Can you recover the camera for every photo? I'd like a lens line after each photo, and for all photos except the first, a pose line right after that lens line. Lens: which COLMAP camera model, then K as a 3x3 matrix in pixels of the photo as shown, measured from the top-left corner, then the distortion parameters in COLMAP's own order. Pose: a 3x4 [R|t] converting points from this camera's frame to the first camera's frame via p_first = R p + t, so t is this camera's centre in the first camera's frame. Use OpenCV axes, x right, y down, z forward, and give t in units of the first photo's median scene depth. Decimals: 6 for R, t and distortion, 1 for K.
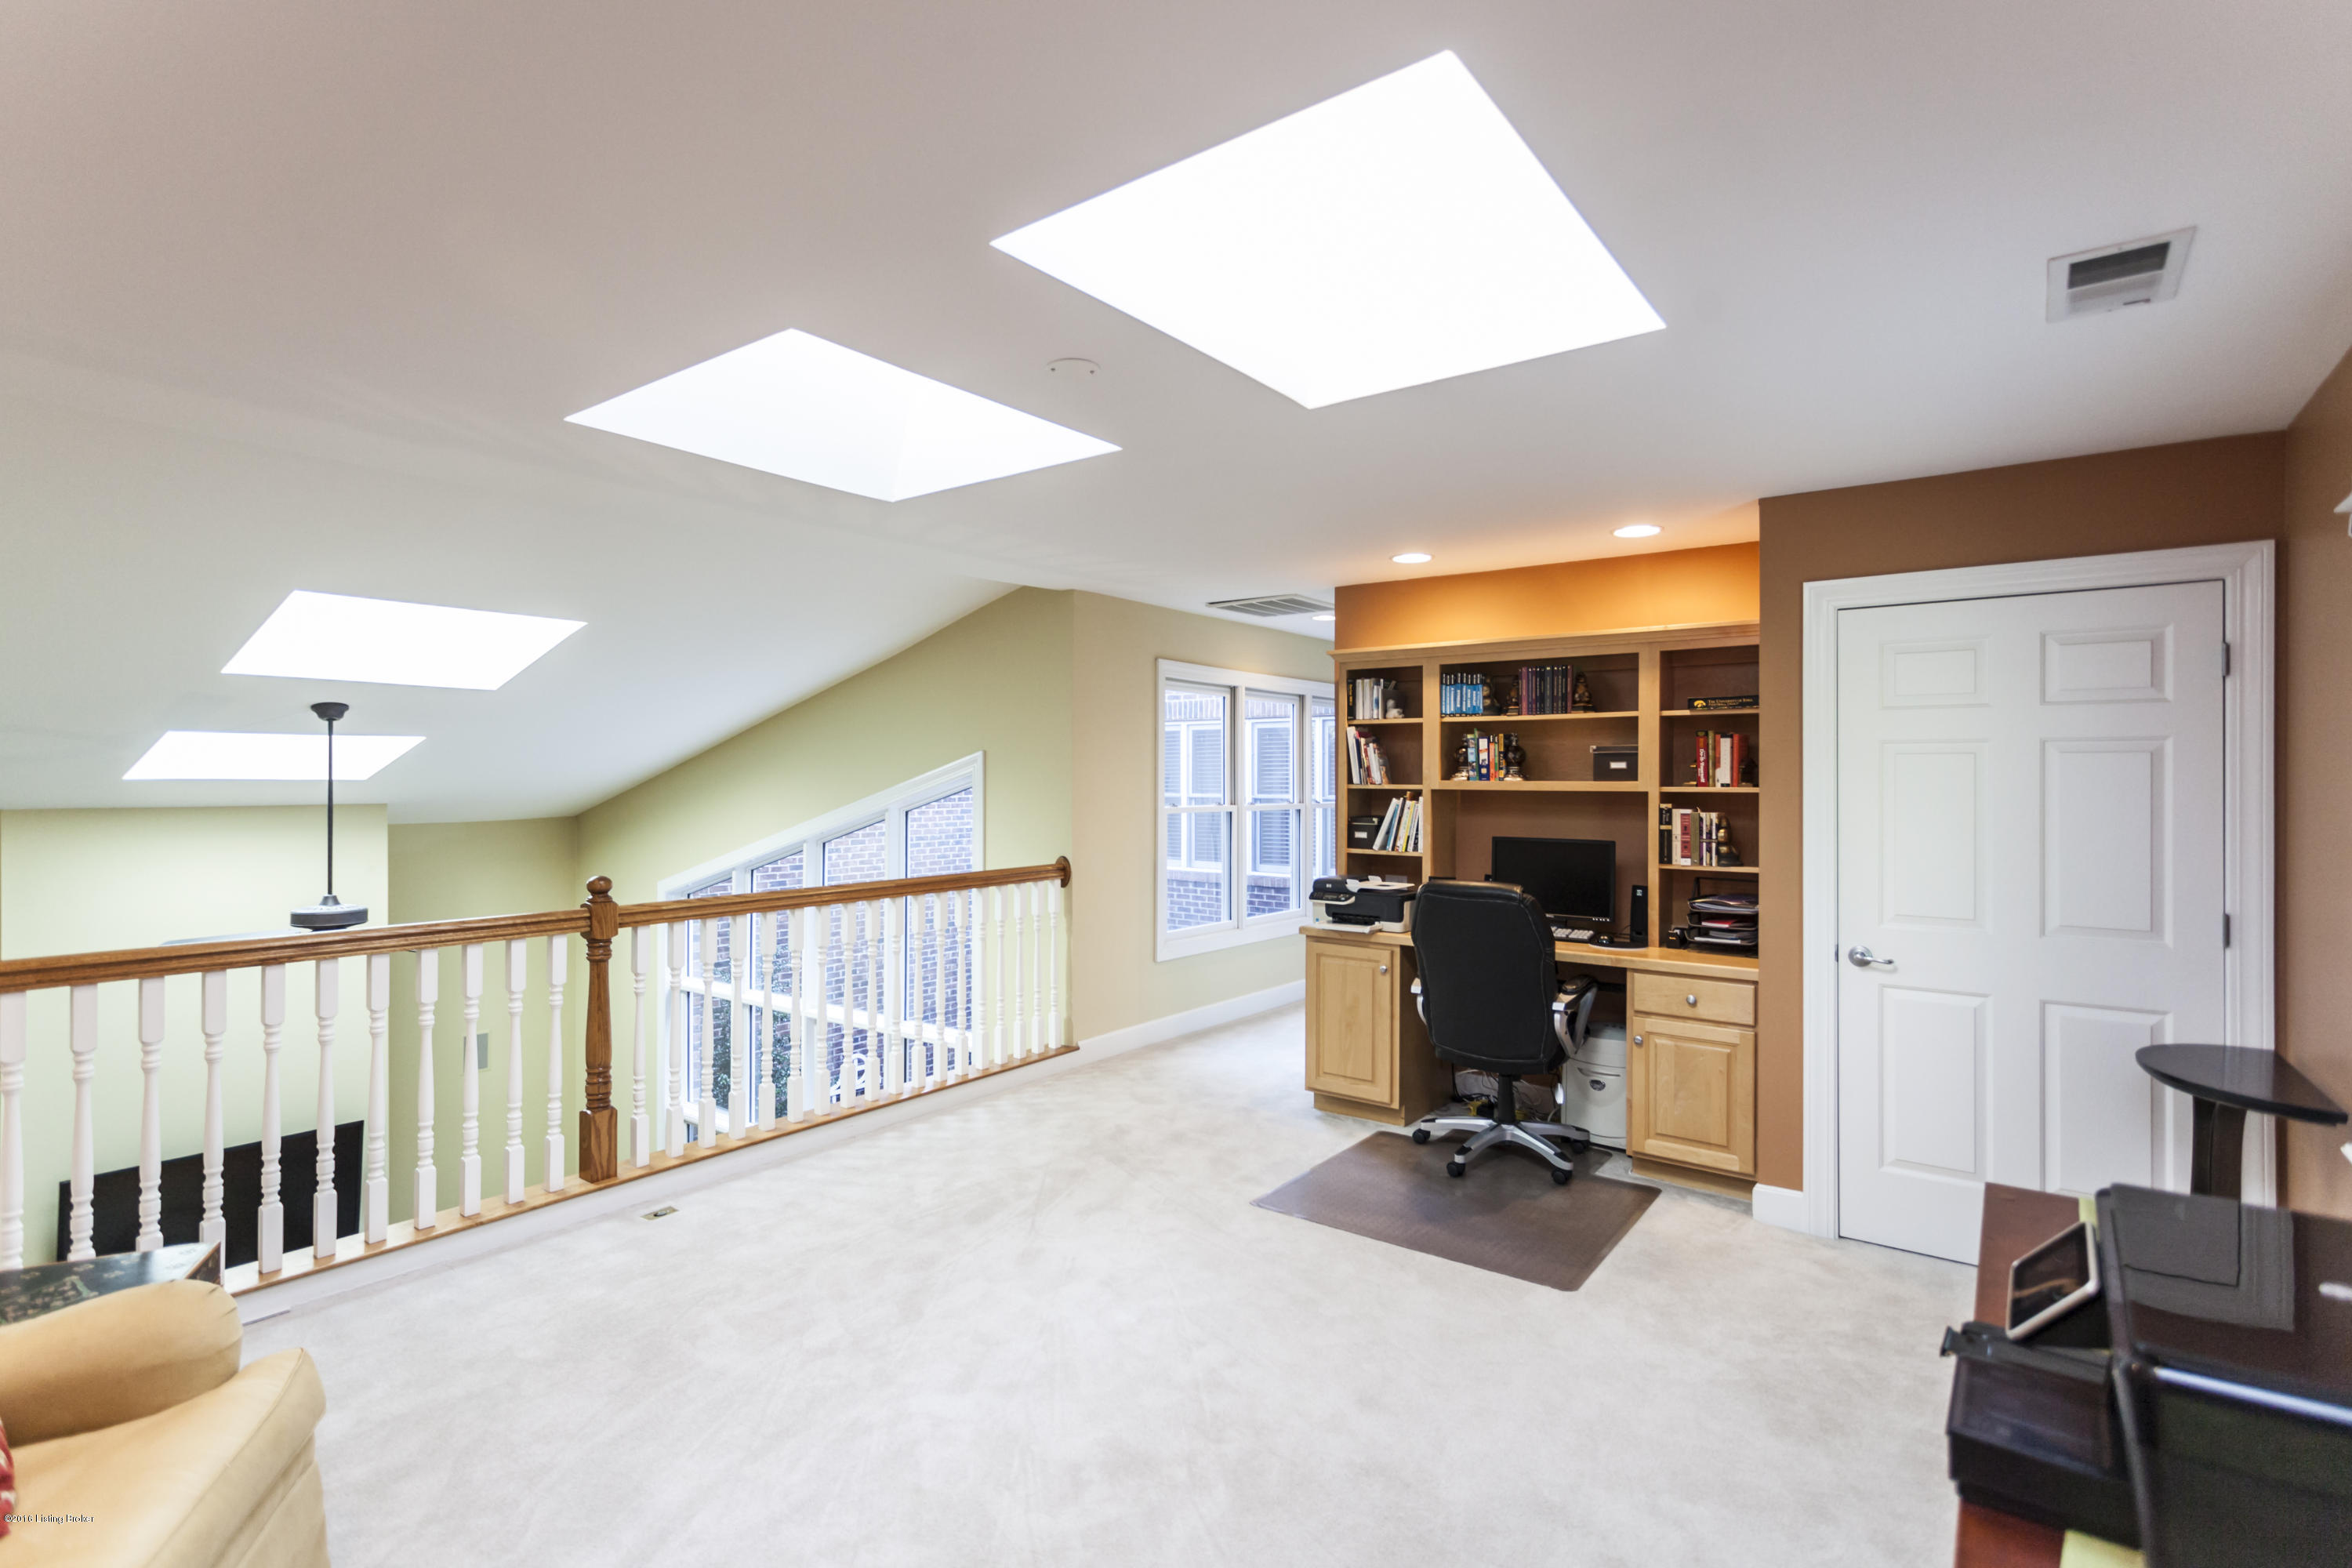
lens RADIAL K [[1120.7, 0, 1171.2], [0, 1120.7, 775.8], [0, 0, 1]] dist [-0.000776, -0.000426]
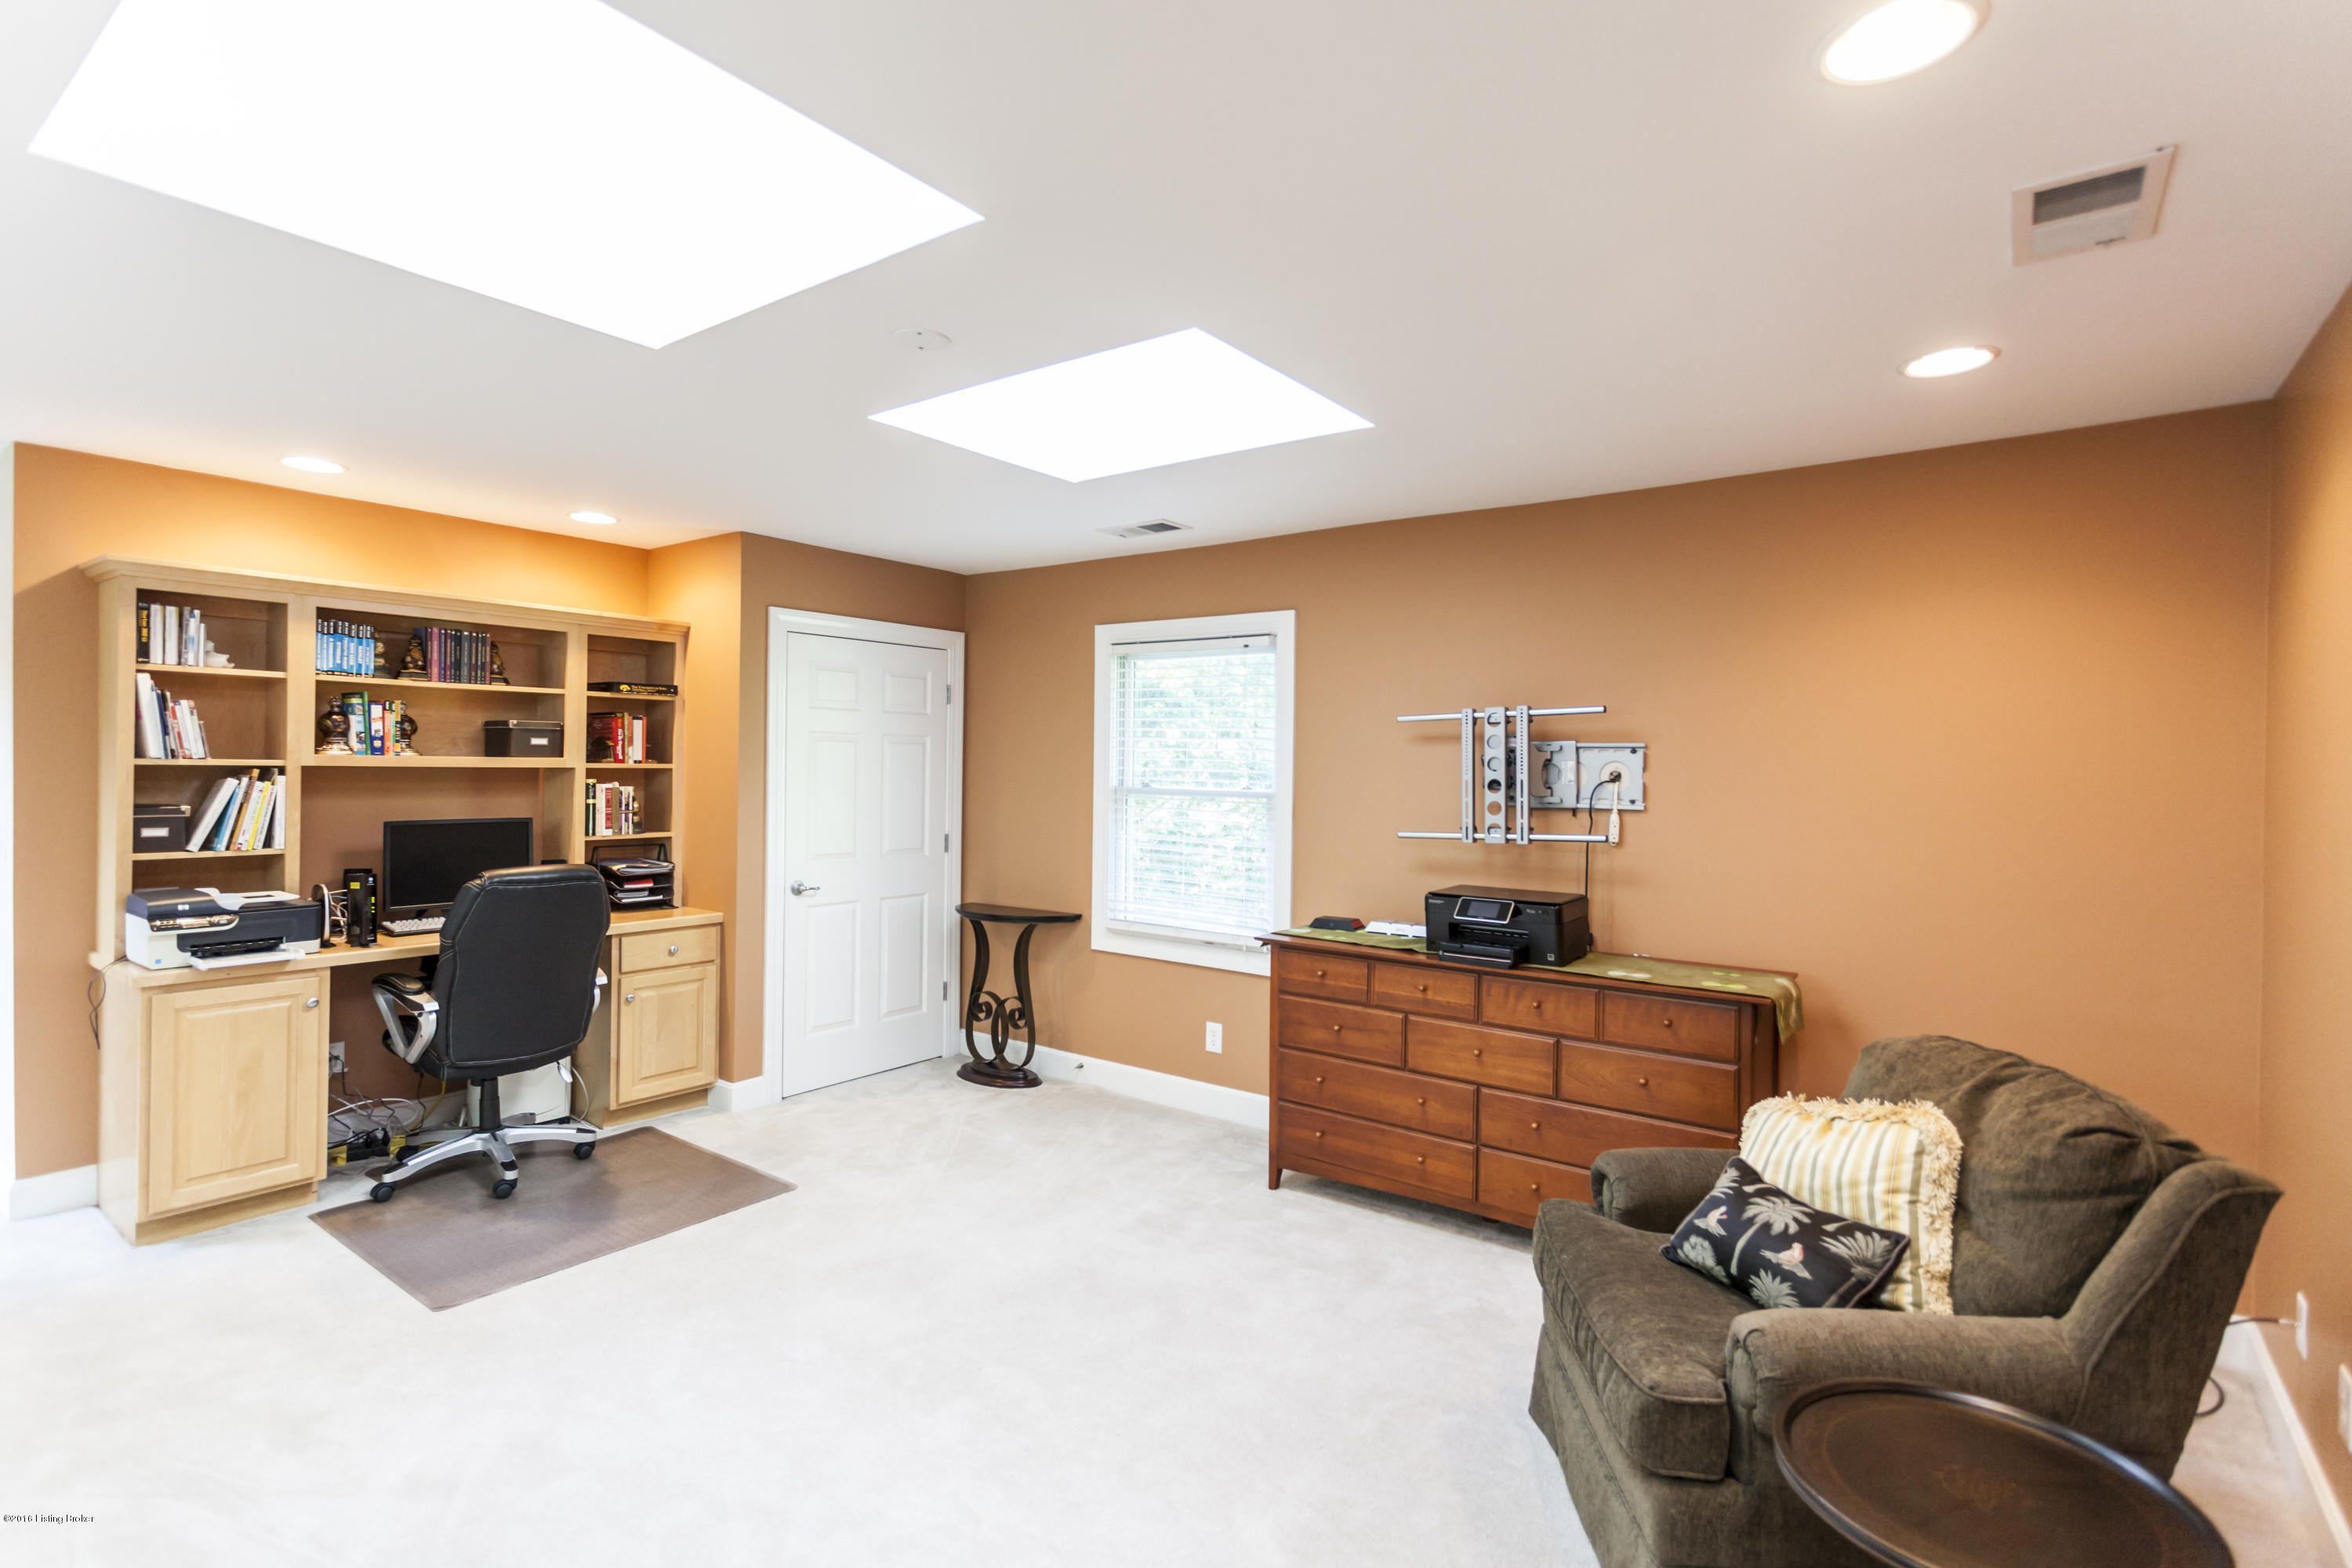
lens RADIAL K [[1120.7, 0, 1171.5], [0, 1120.7, 773.5], [0, 0, 1]] dist [-0.000776, -0.000426]
pose [[-0.007910, -0.013073, 0.999883, -0.575127], [-0.017135, 0.999769, 0.012936, -0.003108], [-0.999822, -0.017031, -0.008132, 0.423975]]
